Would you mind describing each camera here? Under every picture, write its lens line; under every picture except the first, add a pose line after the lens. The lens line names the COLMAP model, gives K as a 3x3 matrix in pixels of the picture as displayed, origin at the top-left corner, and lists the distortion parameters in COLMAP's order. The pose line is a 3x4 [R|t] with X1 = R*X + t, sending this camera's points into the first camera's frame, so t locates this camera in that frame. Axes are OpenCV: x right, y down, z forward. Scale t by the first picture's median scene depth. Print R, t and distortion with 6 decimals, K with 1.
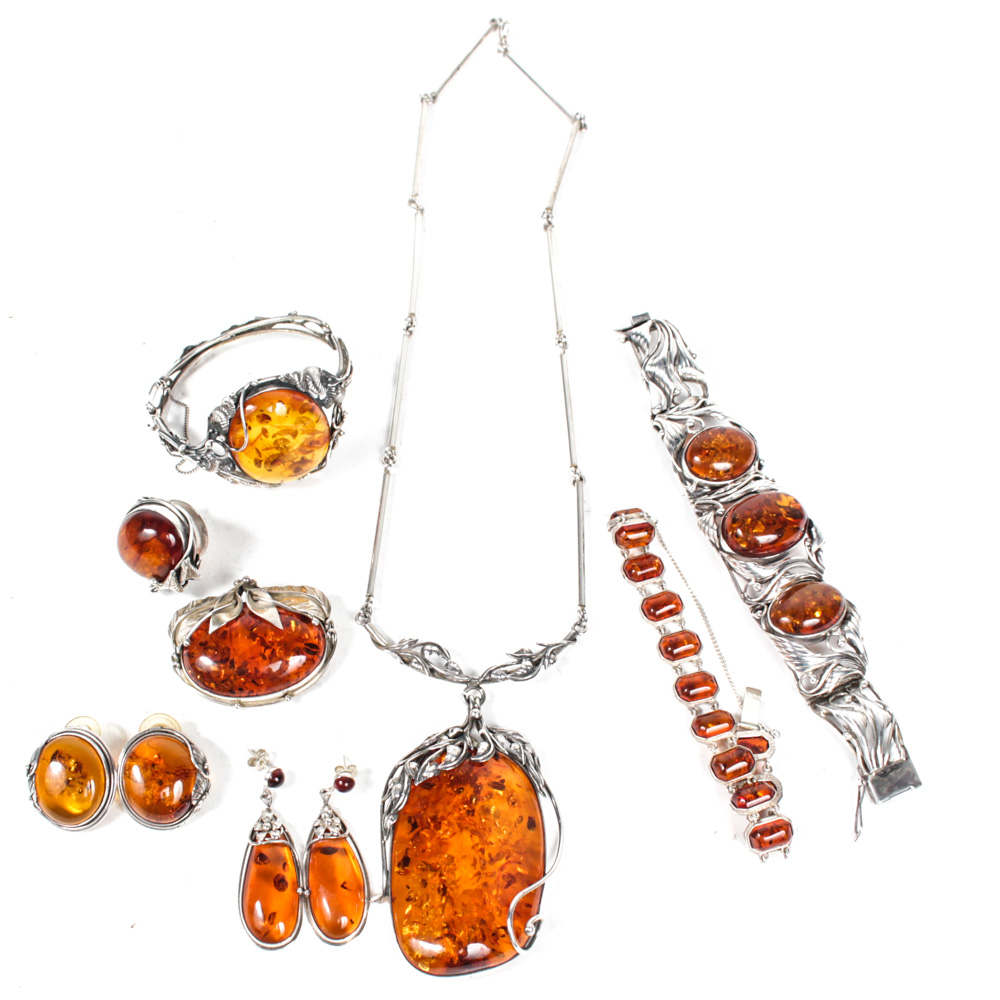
lens RADIAL K [[1844.6, 0, 500.0], [0, 1844.6, 500.0], [0, 0, 1]] dist [-0.061306, -0.166170]
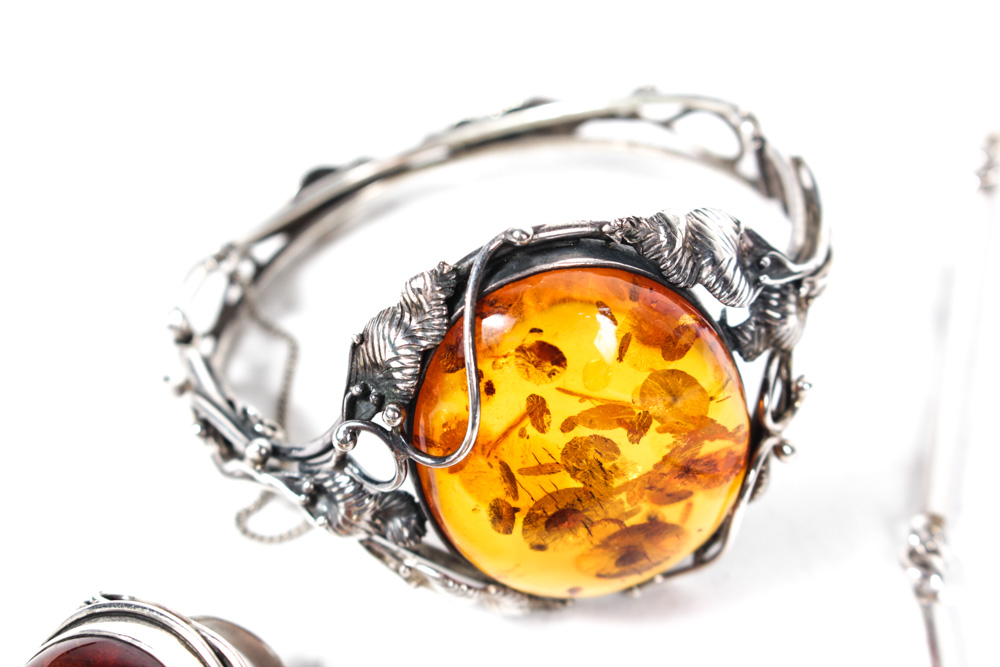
lens RADIAL K [[2475.3, 0, 500.0], [0, 2475.3, 333.5], [0, 0, 1]] dist [-0.005156, 0.093992]
pose [[0.989763, 0.078887, -0.118937, -0.086509], [-0.096563, 0.983798, -0.151050, 0.010797], [0.105095, 0.160989, 0.981345, 0.603059]]
